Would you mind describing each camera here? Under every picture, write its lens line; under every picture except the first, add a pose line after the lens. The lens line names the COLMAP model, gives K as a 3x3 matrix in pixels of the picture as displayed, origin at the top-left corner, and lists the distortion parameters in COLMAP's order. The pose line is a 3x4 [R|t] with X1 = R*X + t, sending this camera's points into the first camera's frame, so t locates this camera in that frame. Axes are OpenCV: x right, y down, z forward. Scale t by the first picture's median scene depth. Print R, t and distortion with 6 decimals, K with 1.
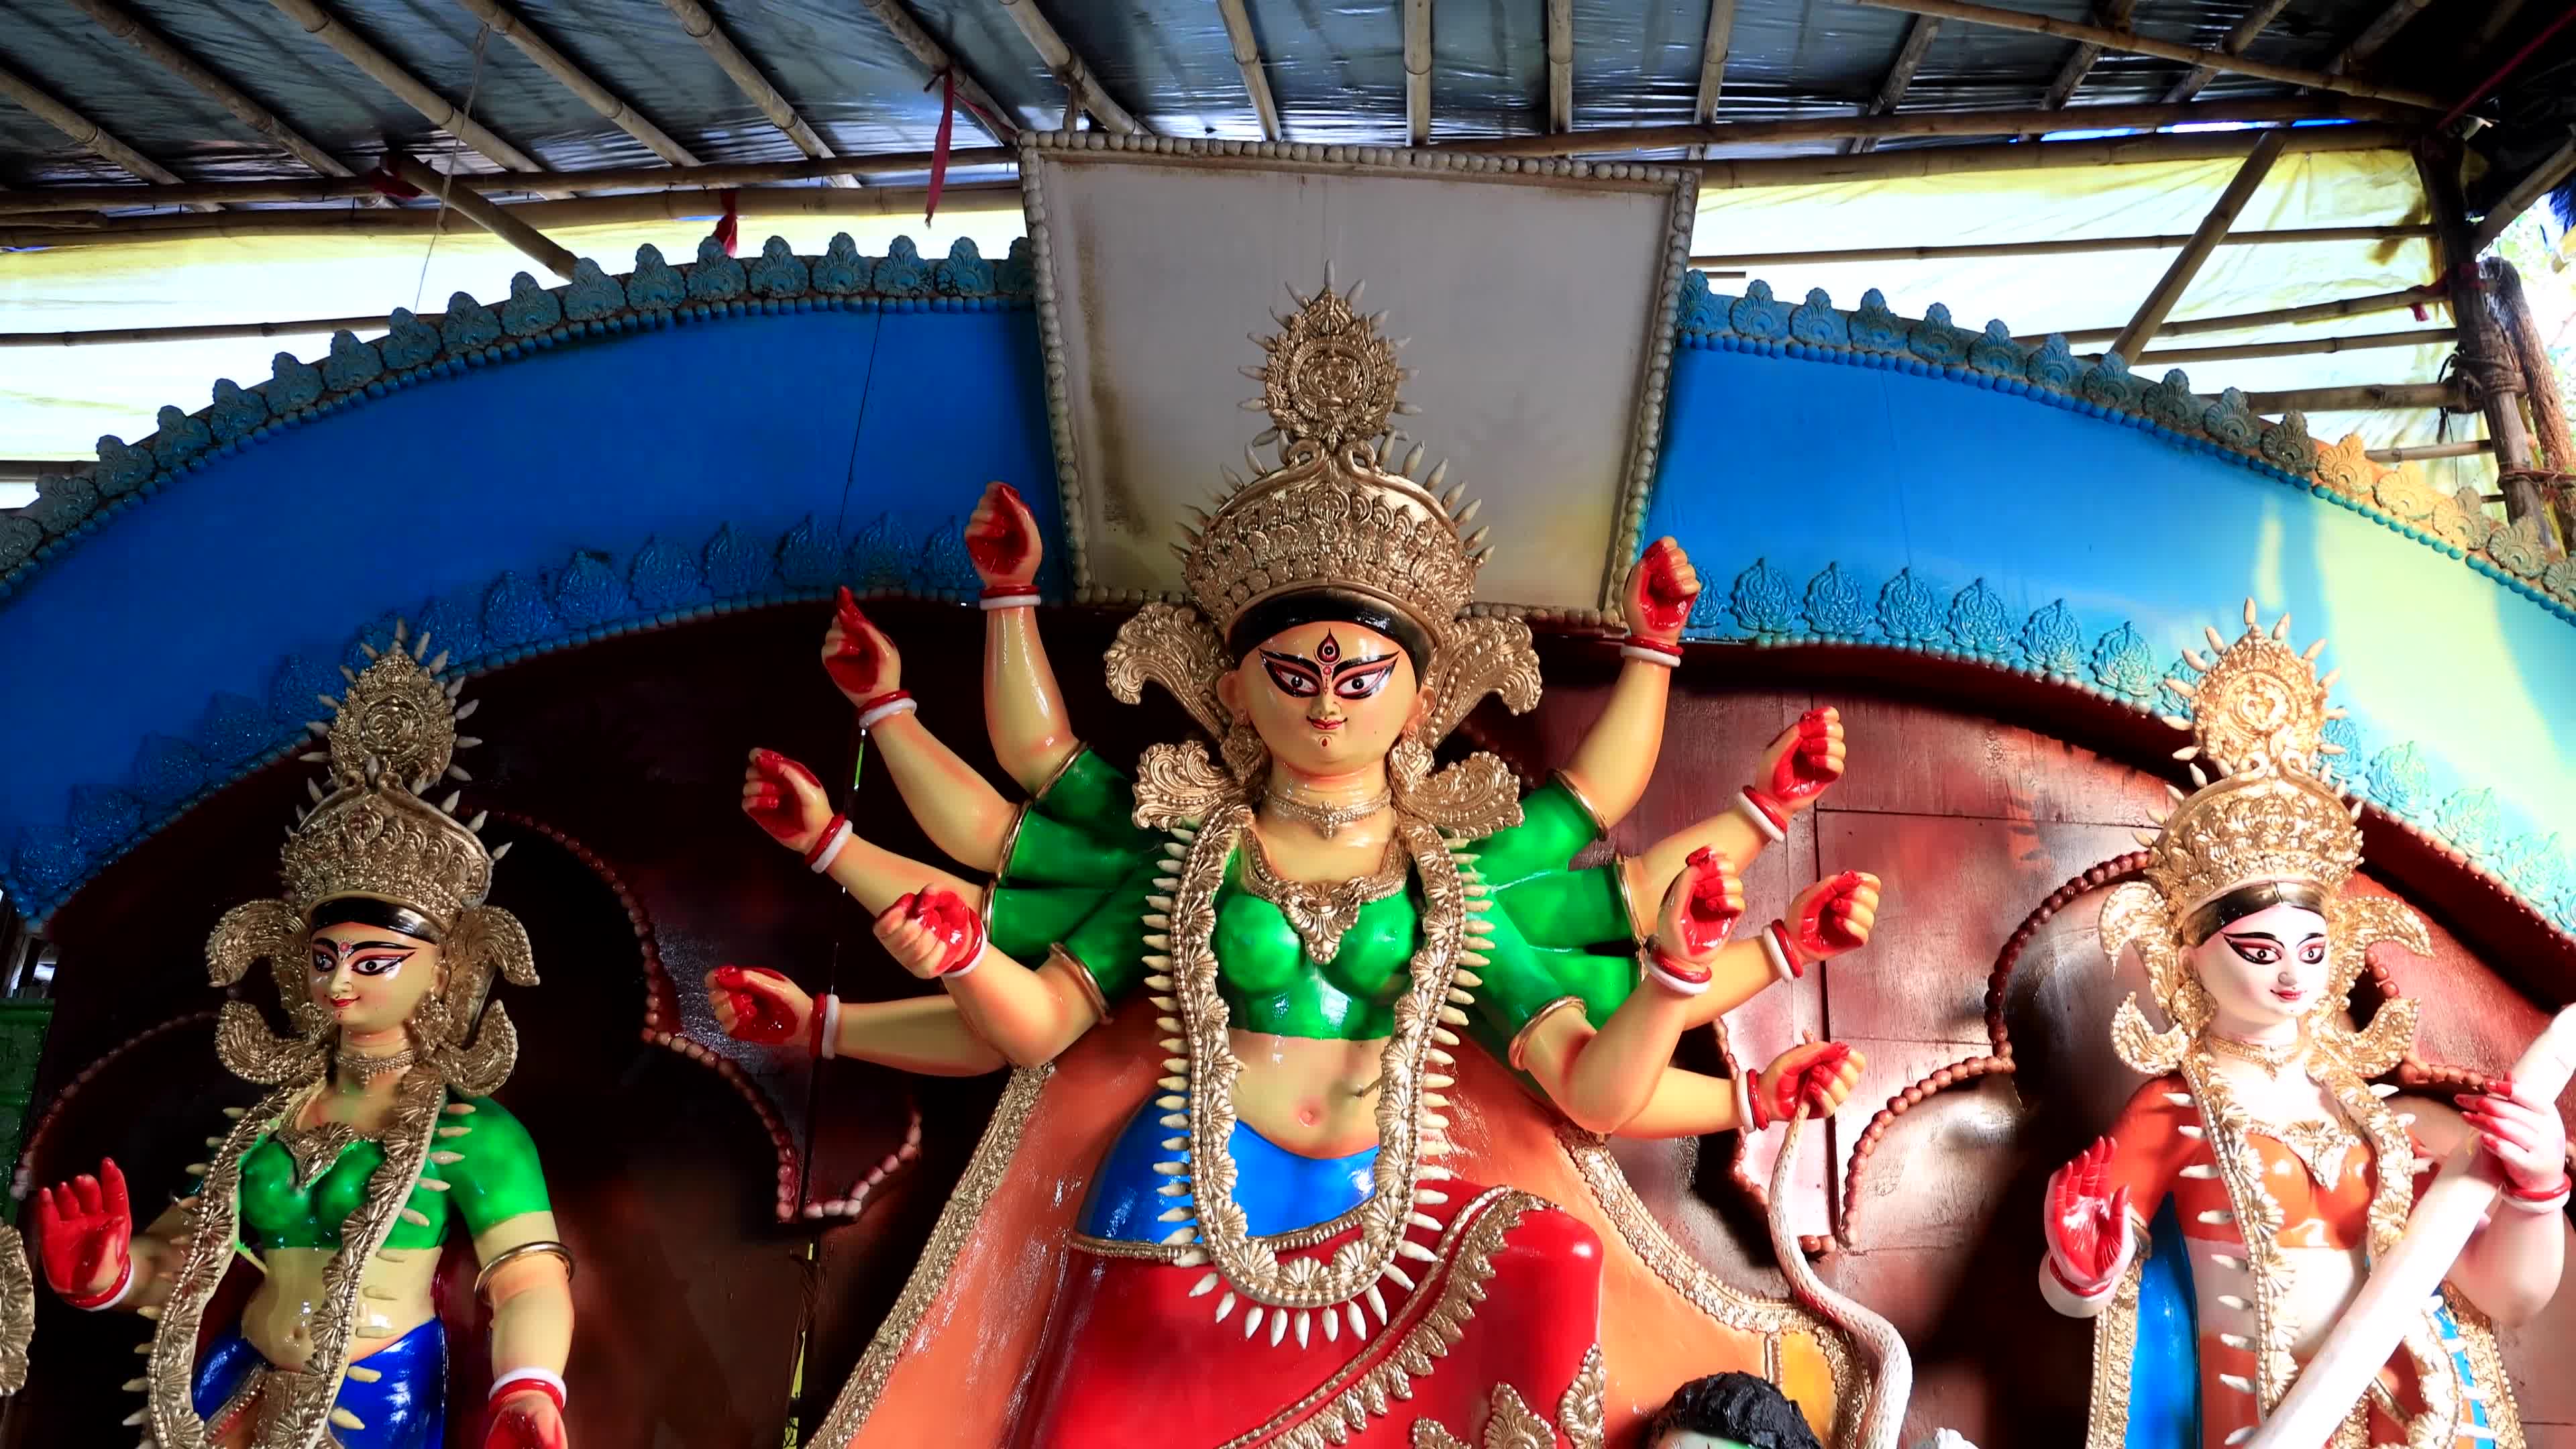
lens RADIAL K [[1955.5, 0, 1308.0], [0, 1955.5, 727.9], [0, 0, 1]] dist [-0.097344, 0.088580]
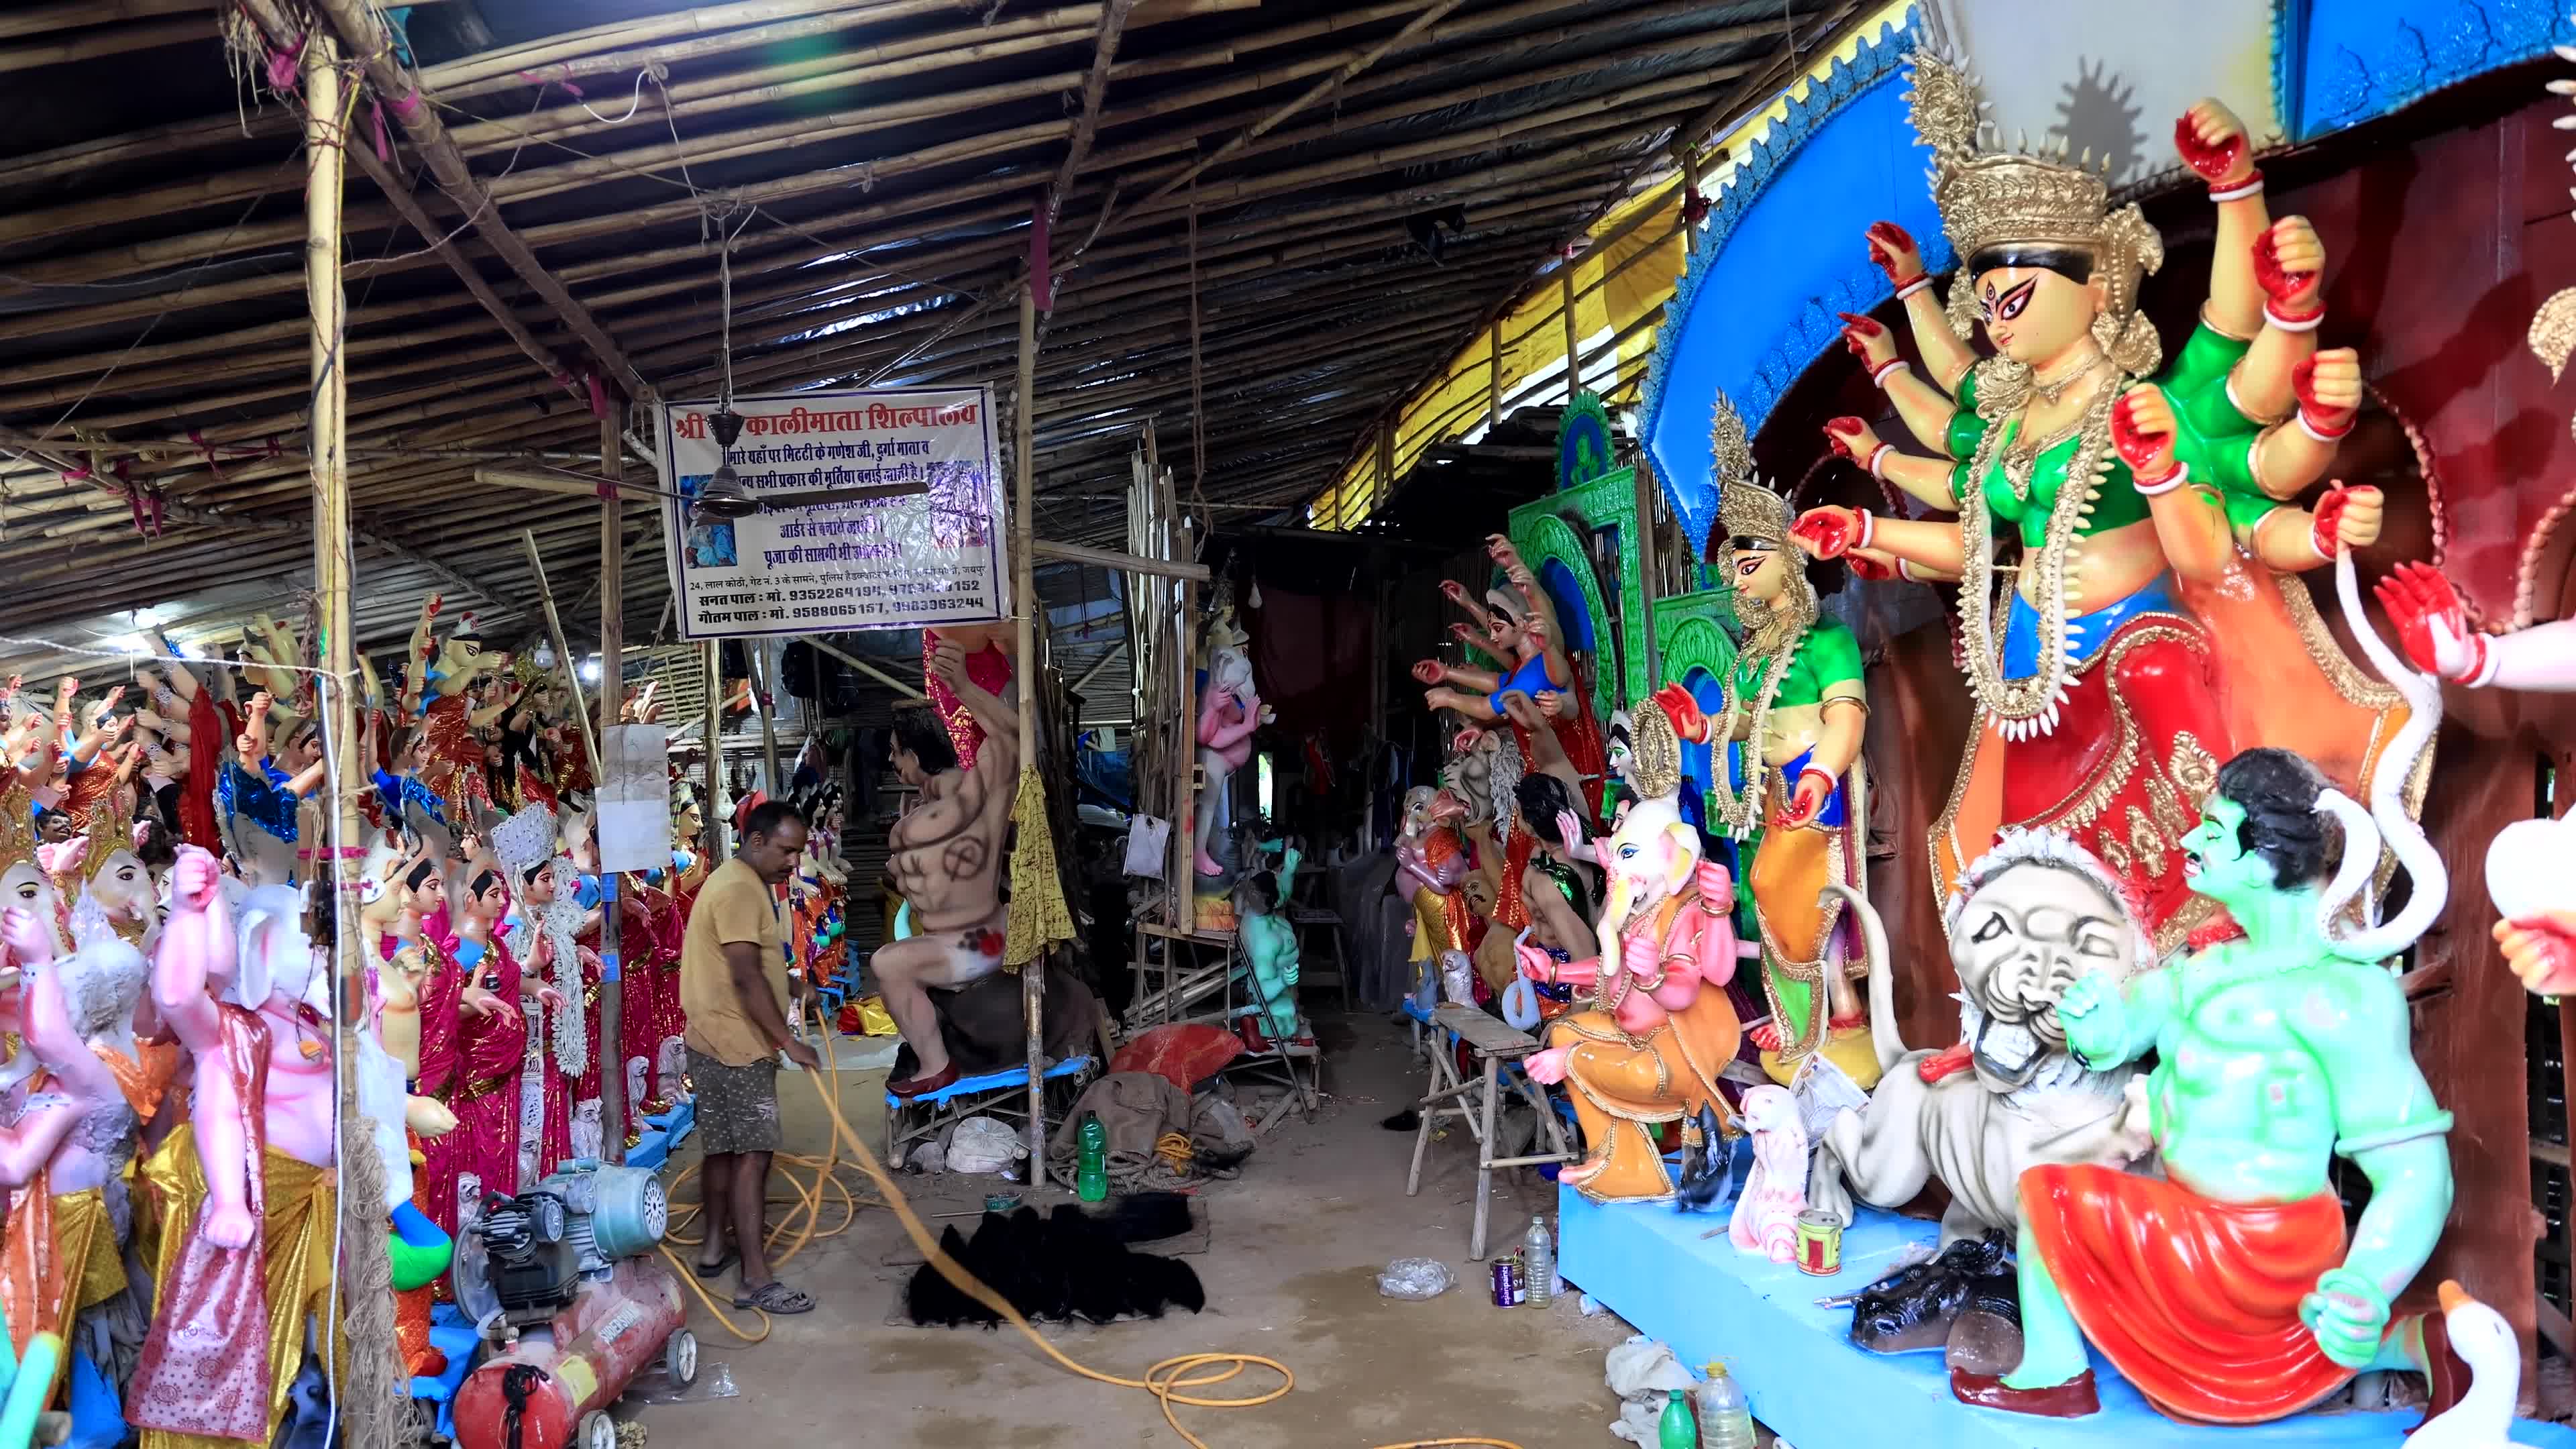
lens RADIAL K [[1831.2, 0, 1197.5], [0, 1831.2, 774.7], [0, 0, 1]] dist [-0.084246, 0.058004]
pose [[0.213637, -0.014074, -0.976812, 1.167161], [0.375983, 0.924060, 0.068917, -0.020827], [0.901663, -0.381988, 0.202704, 0.040057]]
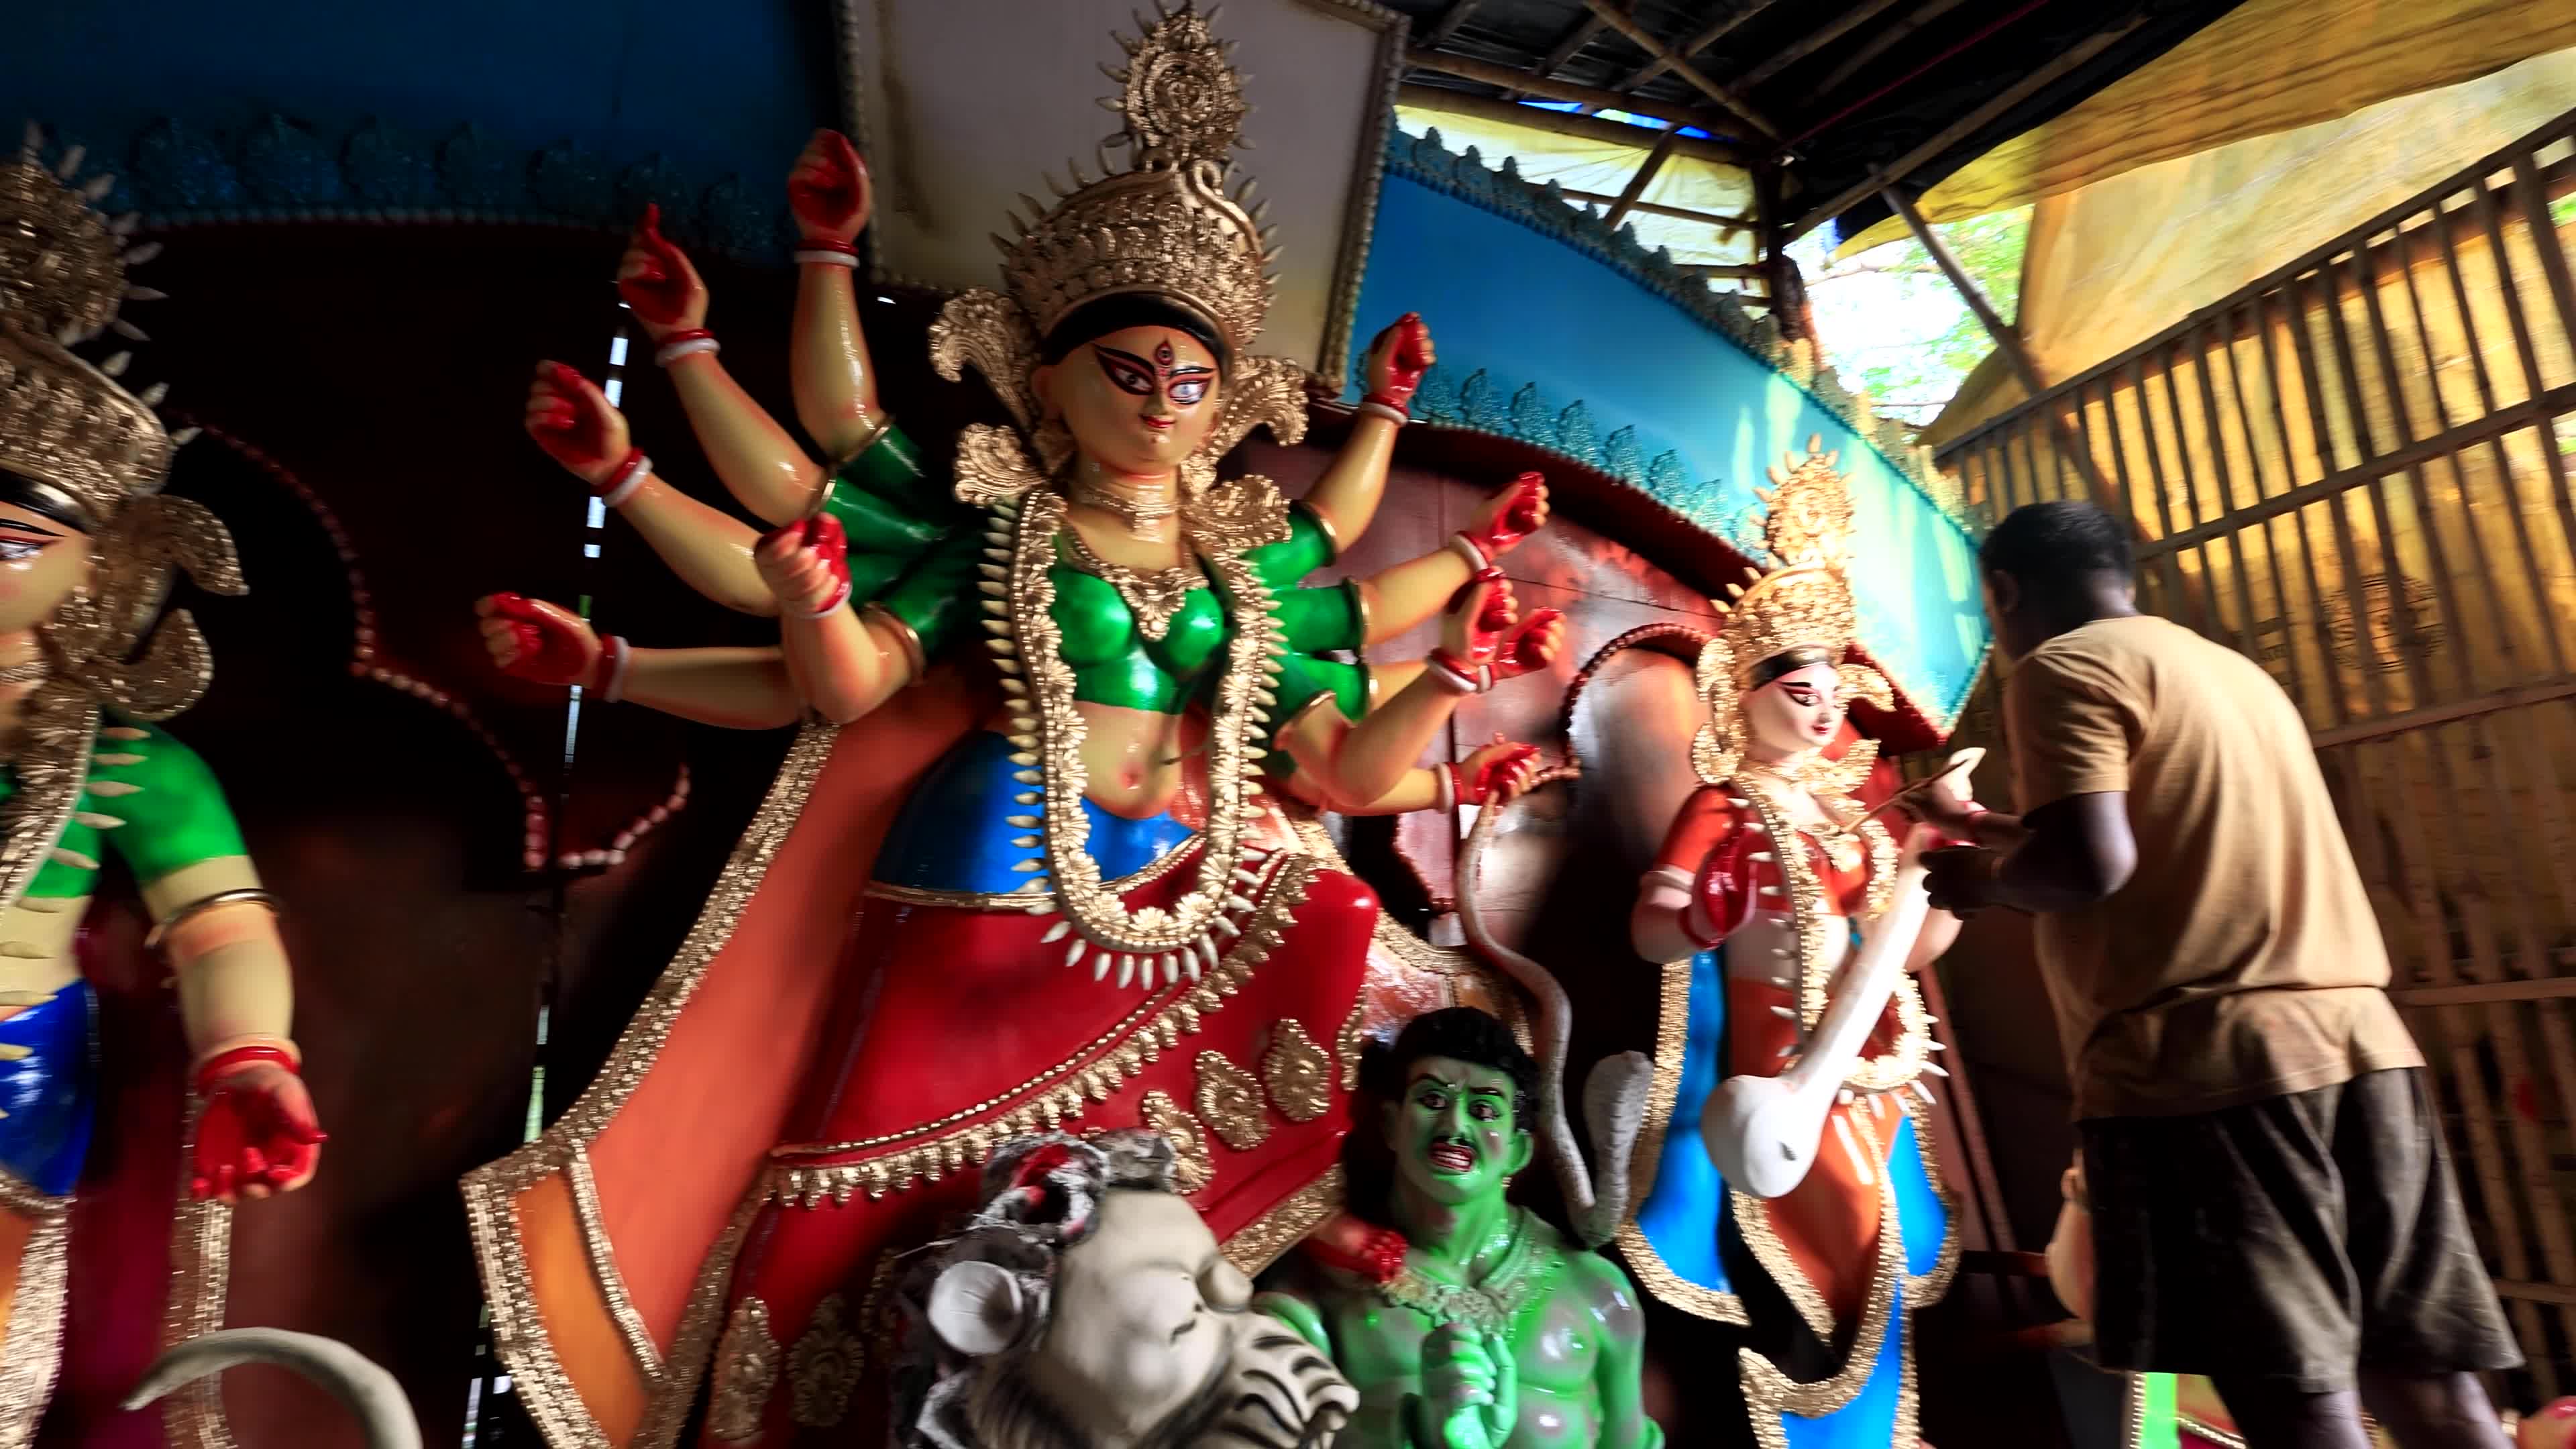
lens RADIAL K [[1369.6, 0, 1271.7], [0, 1369.6, 715.3], [0, 0, 1]] dist [0.003410, -0.000831]
pose [[0.917586, 0.064539, 0.392264, -0.214190], [-0.109393, 0.989632, 0.093067, 0.078885], [-0.382191, -0.128308, 0.915132, 0.258180]]
